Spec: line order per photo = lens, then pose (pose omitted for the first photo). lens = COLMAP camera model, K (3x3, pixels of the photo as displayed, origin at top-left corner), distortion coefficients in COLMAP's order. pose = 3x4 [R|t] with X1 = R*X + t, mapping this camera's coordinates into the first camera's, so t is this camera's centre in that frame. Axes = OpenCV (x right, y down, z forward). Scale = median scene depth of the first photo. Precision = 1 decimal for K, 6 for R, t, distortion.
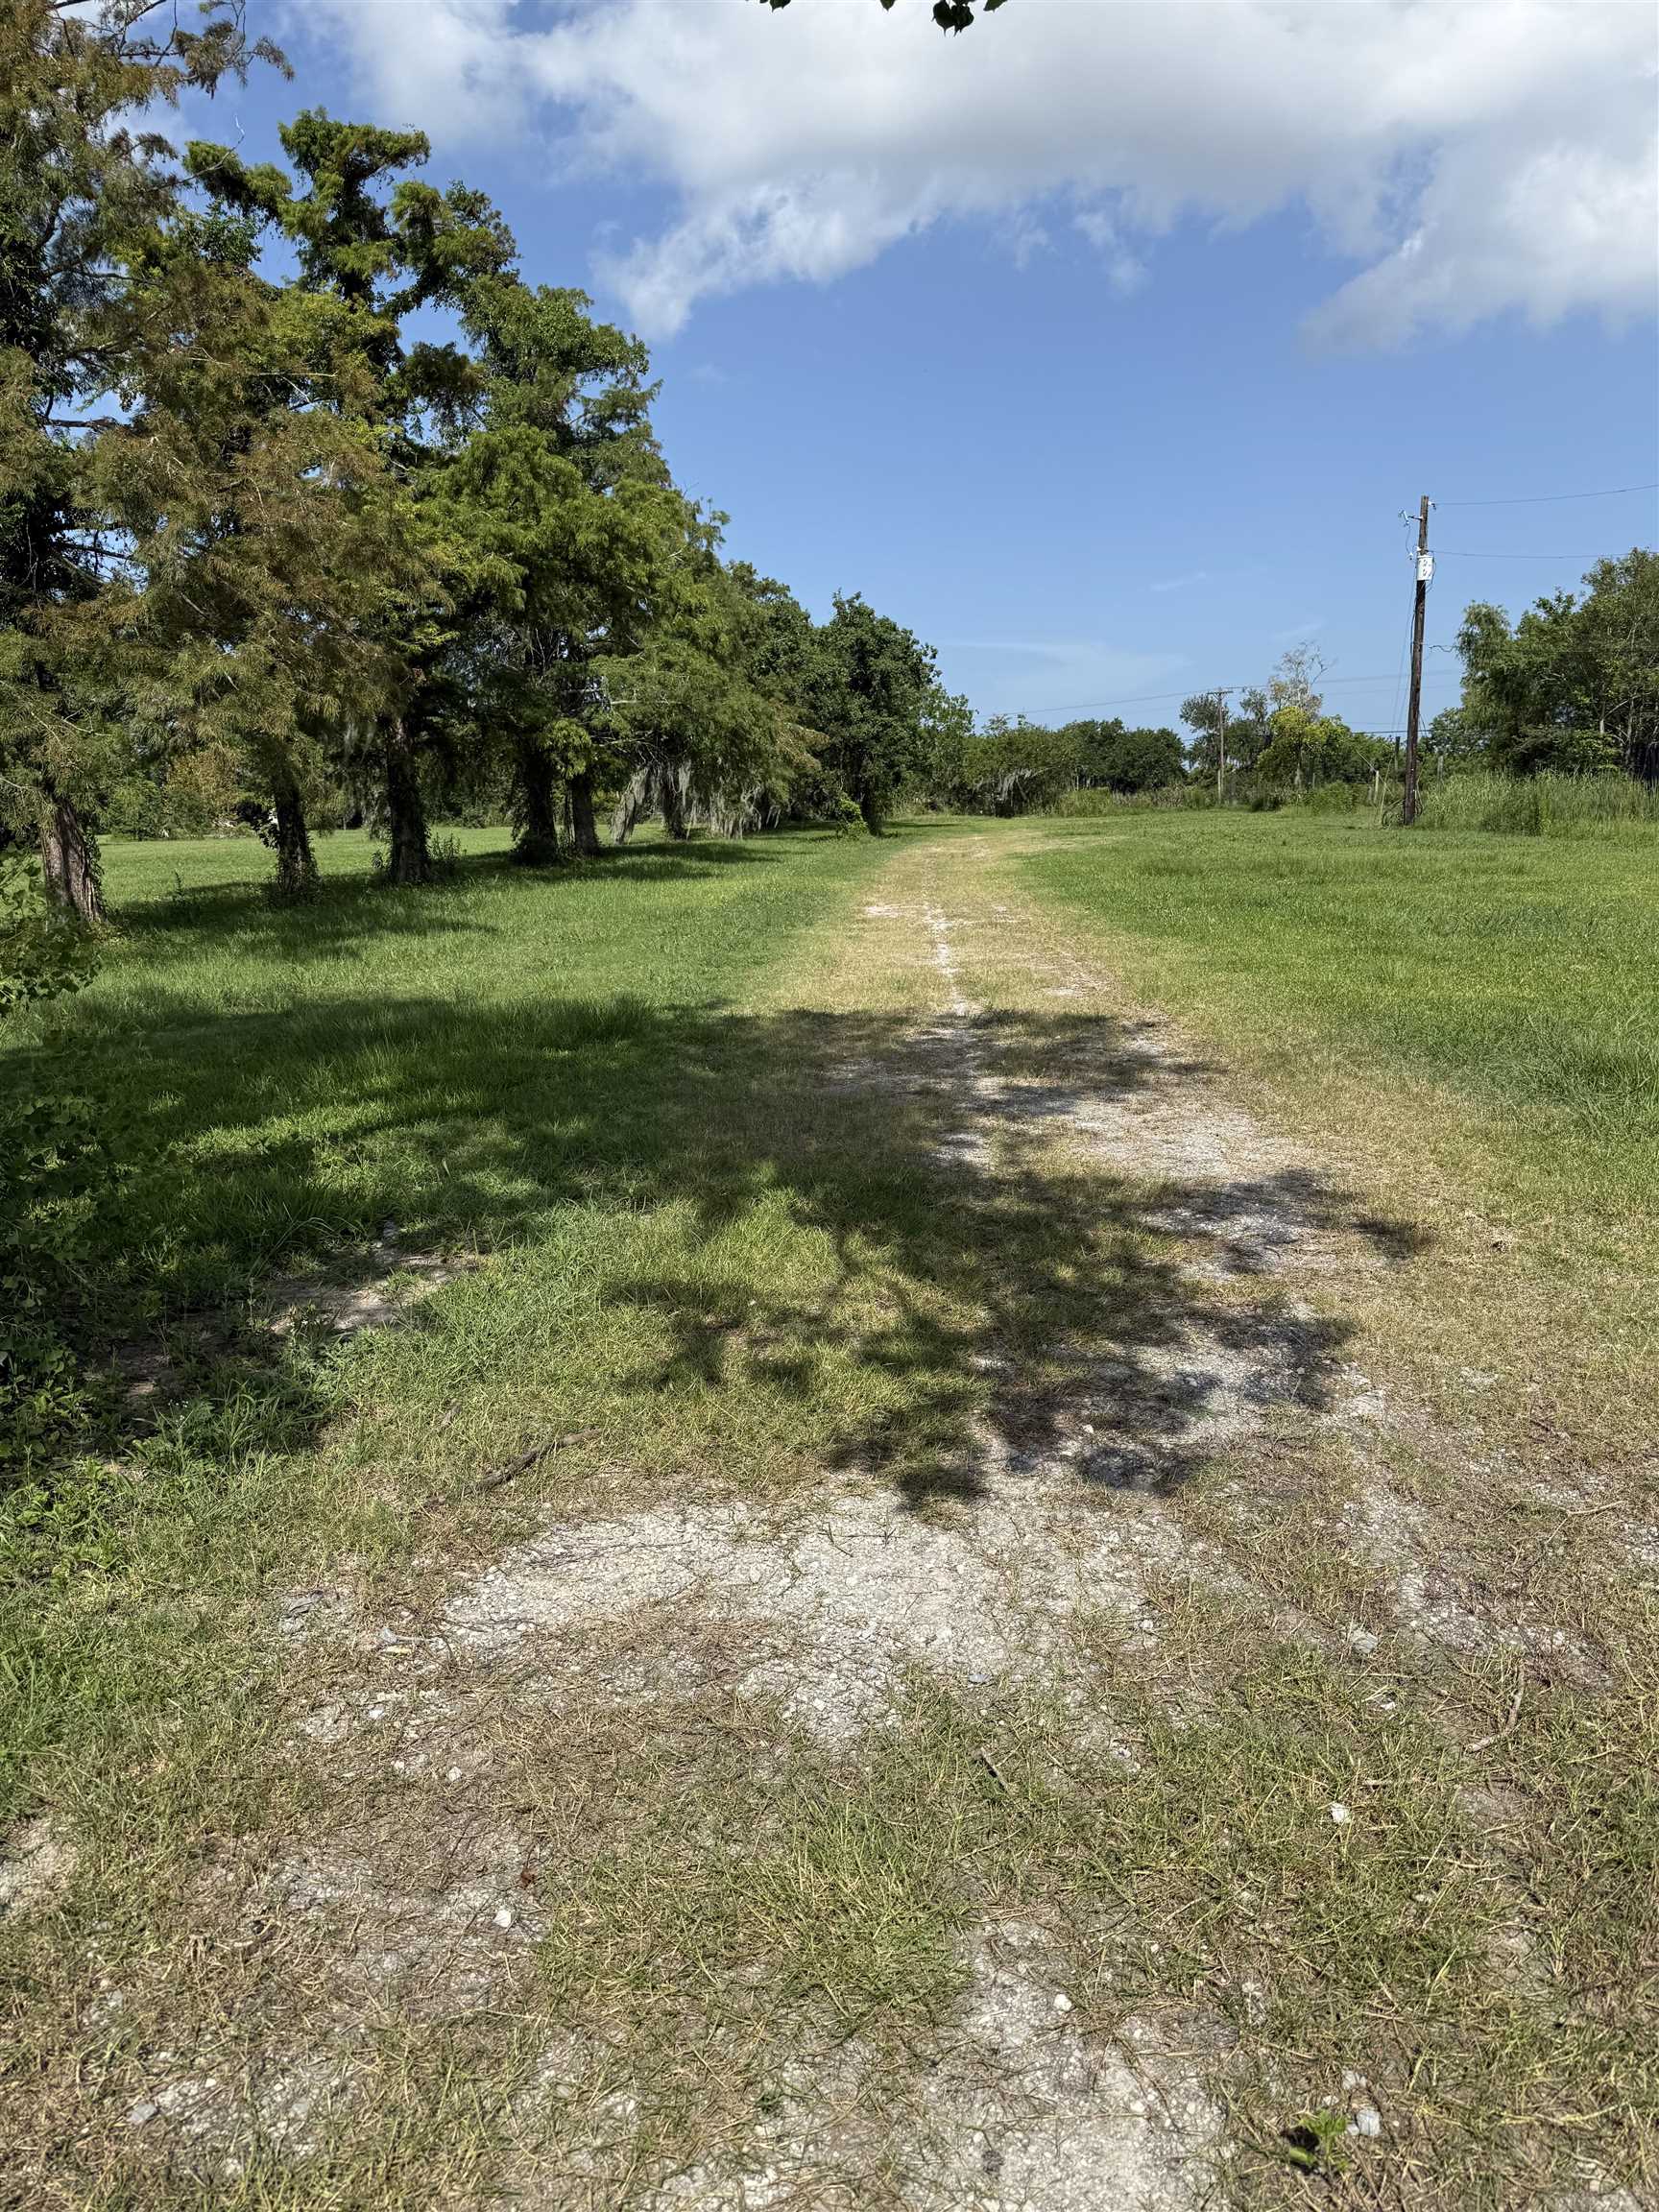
lens RADIAL K [[1517.0, 0, 836.5], [0, 1517.0, 1117.3], [0, 0, 1]] dist [0.012502, -0.031967]
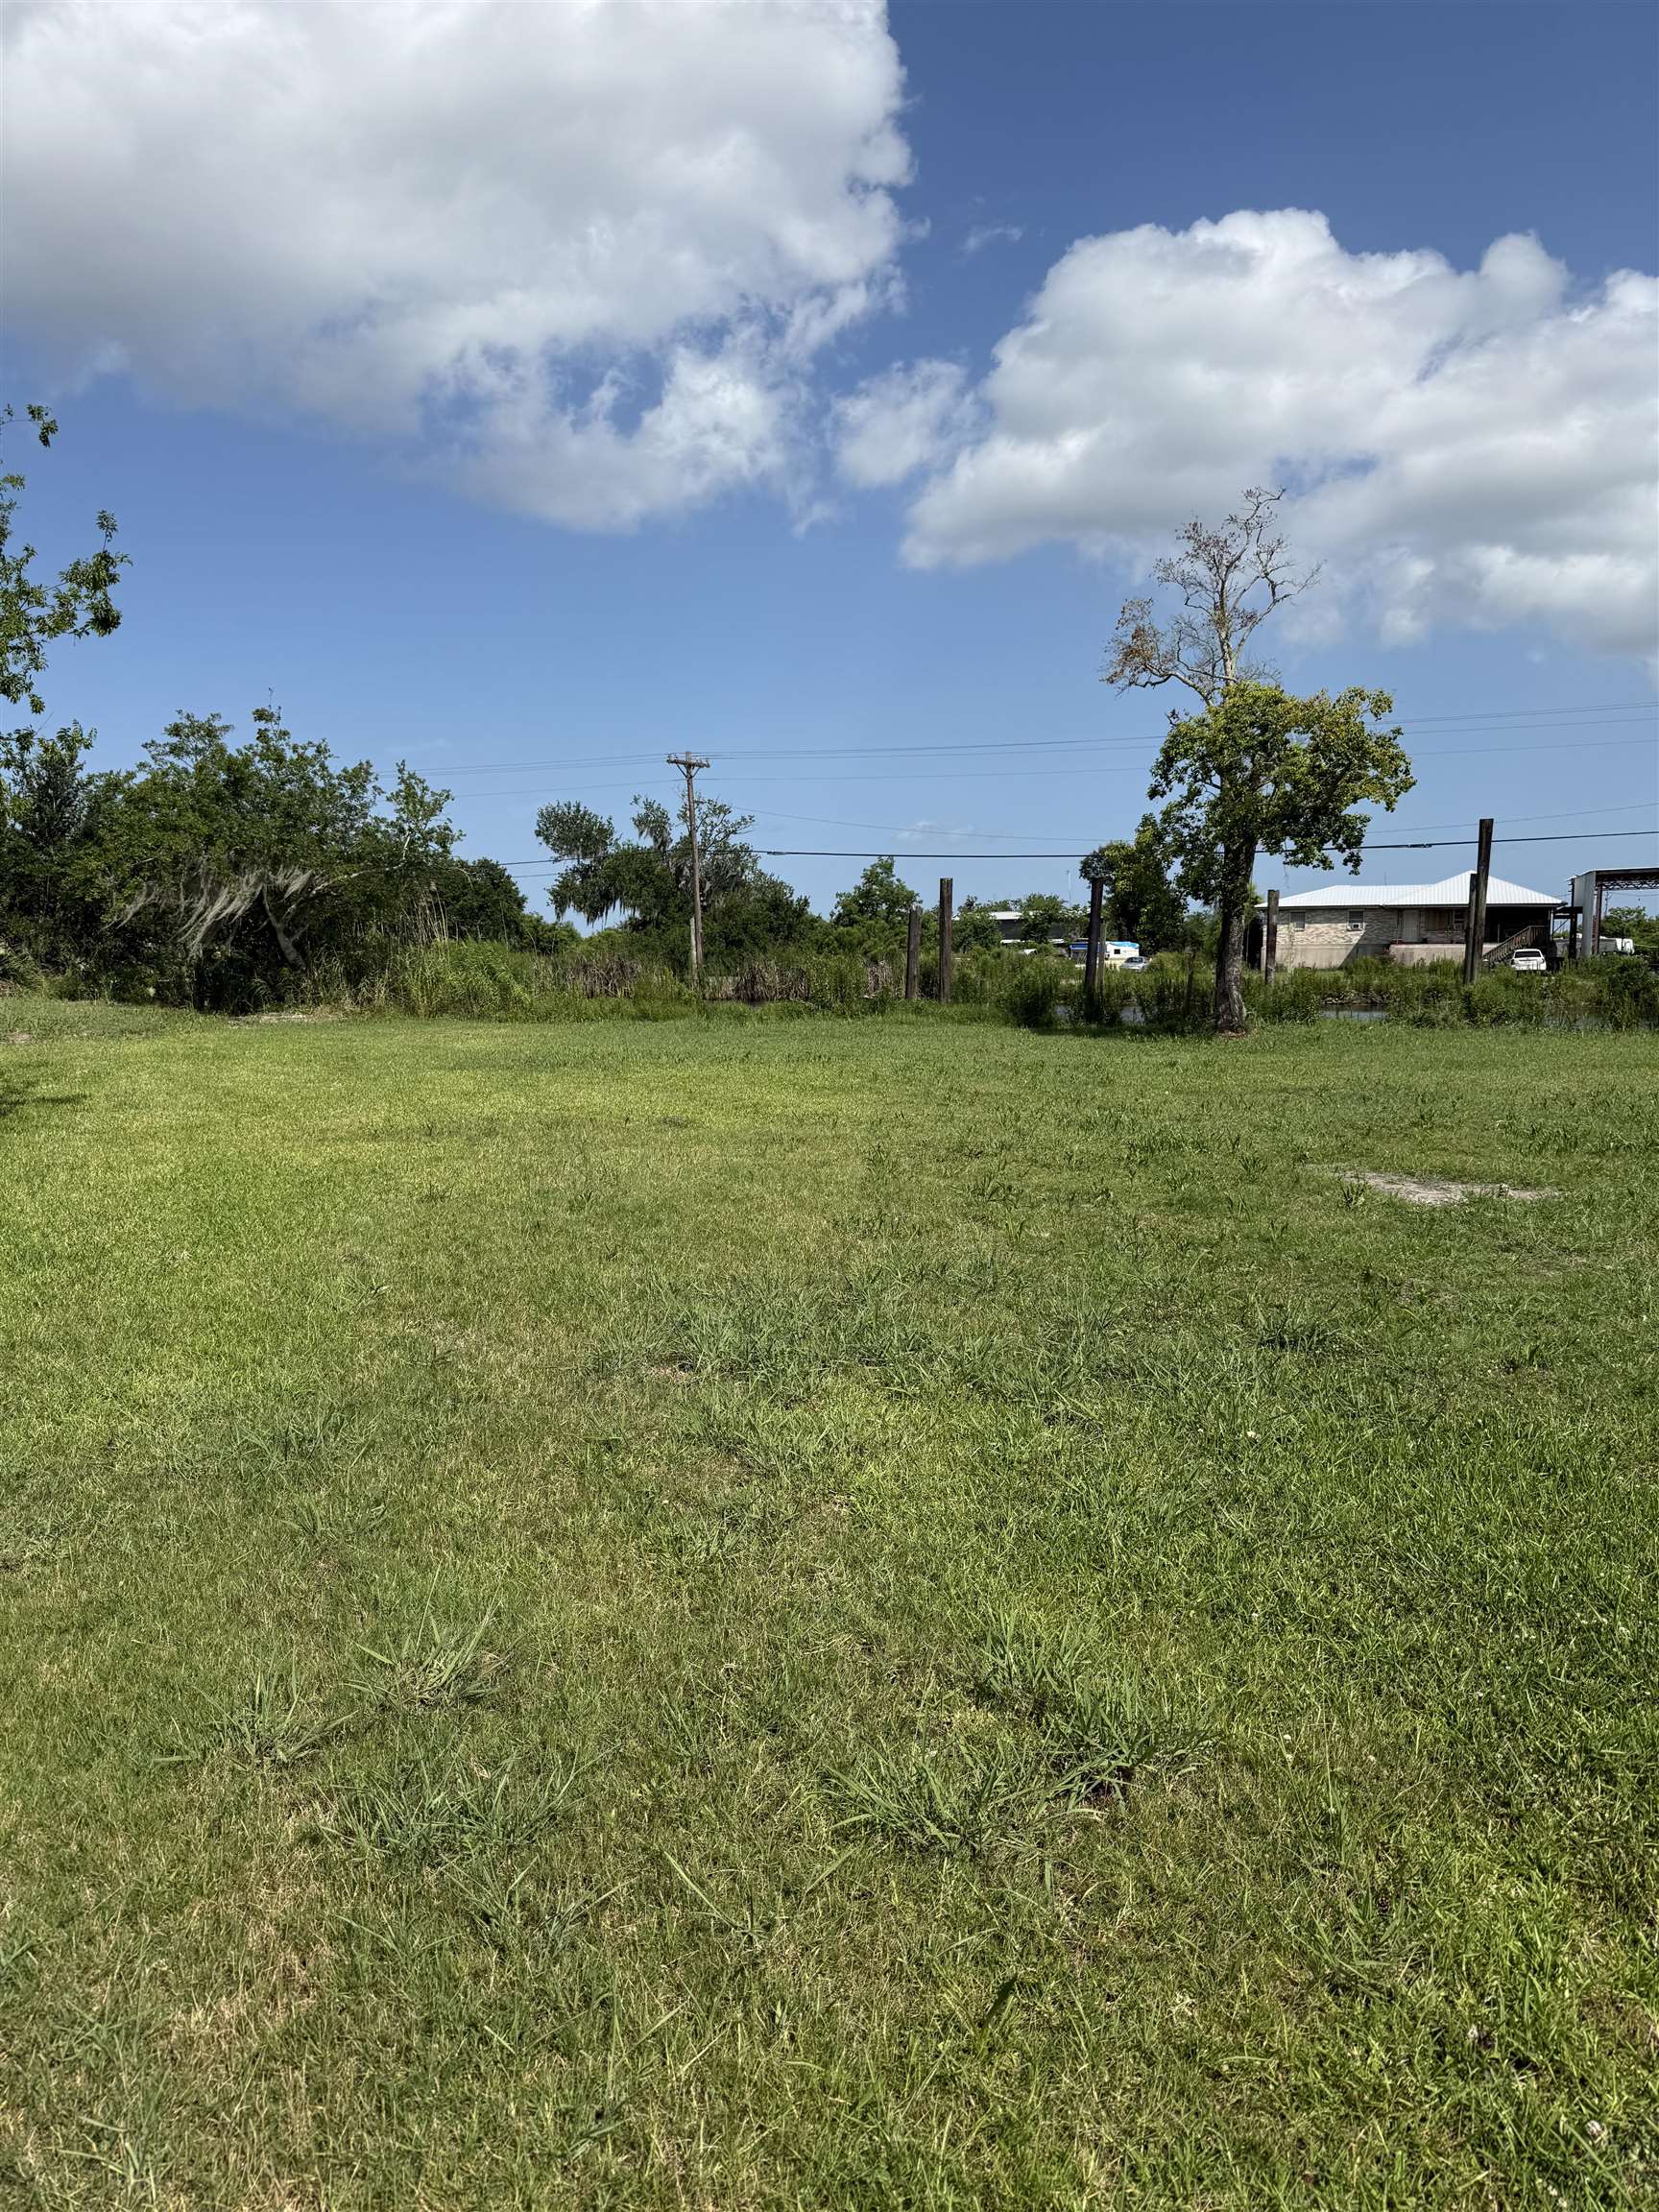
lens RADIAL K [[1517.0, 0, 820.9], [0, 1517.0, 1103.8], [0, 0, 1]] dist [0.012502, -0.031967]
pose [[0.890259, -0.003699, 0.455439, 0.049696], [0.054457, 0.993658, -0.098378, -0.089810], [-0.452187, 0.112384, 0.884814, 0.422954]]
